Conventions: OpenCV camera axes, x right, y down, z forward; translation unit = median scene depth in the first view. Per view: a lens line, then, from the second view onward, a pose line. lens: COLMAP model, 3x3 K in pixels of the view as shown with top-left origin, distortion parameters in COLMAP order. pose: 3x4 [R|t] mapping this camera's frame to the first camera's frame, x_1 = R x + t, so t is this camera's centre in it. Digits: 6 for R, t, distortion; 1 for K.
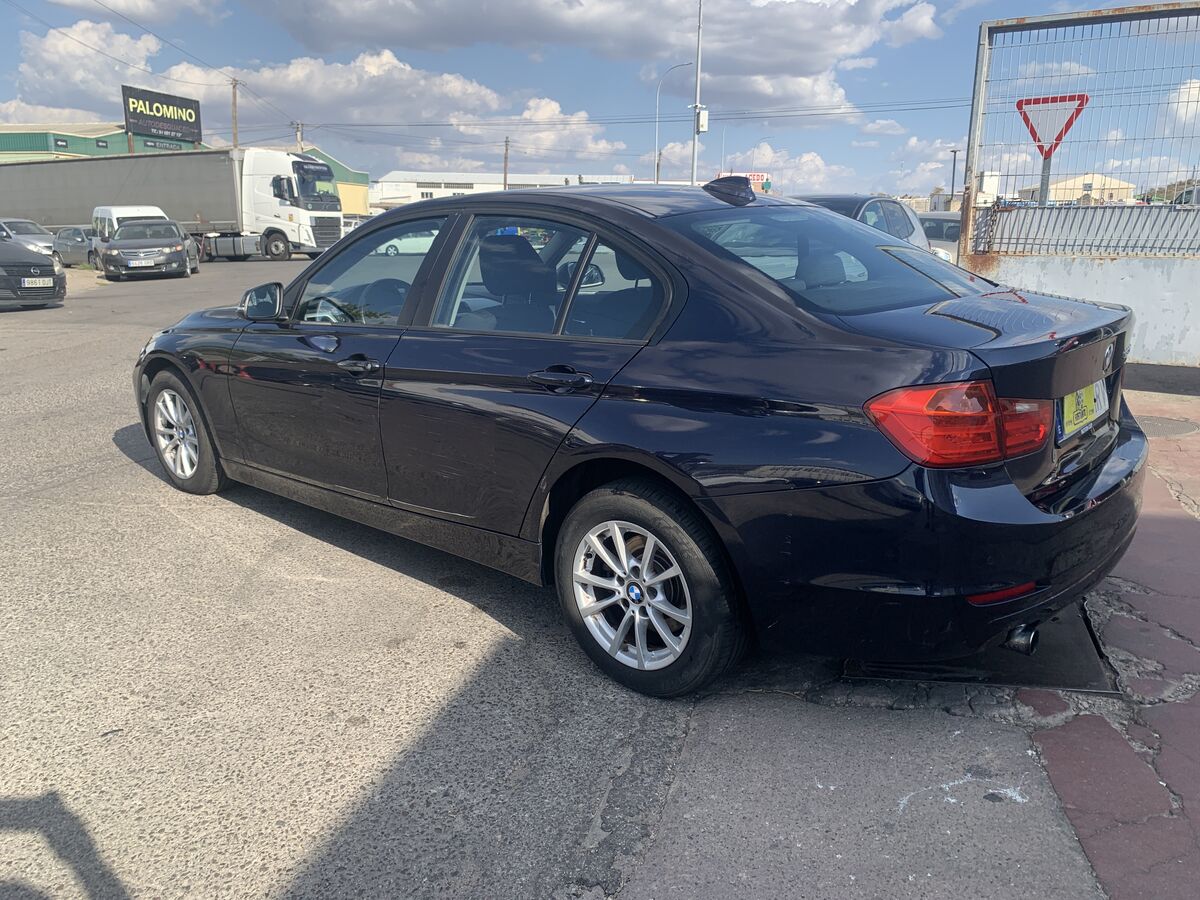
lens RADIAL K [[913.3, 0, 593.5], [0, 913.3, 443.5], [0, 0, 1]] dist [0.008713, -0.008909]
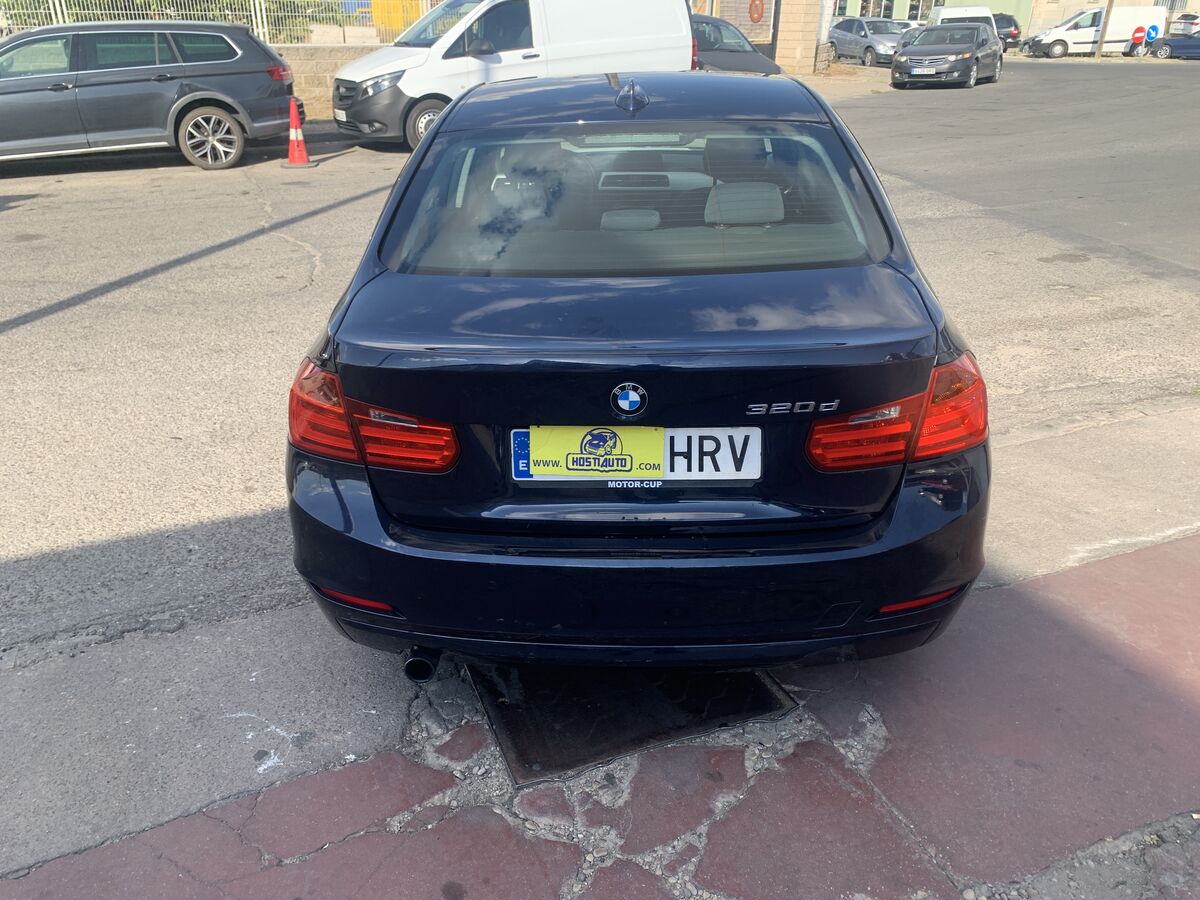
lens RADIAL K [[913.3, 0, 594.2], [0, 913.3, 447.7], [0, 0, 1]] dist [0.008713, -0.008909]
pose [[0.624155, 0.333437, -0.706577, 0.221275], [-0.180645, 0.941443, 0.284698, -0.053093], [0.760130, -0.050056, 0.647840, 0.107319]]
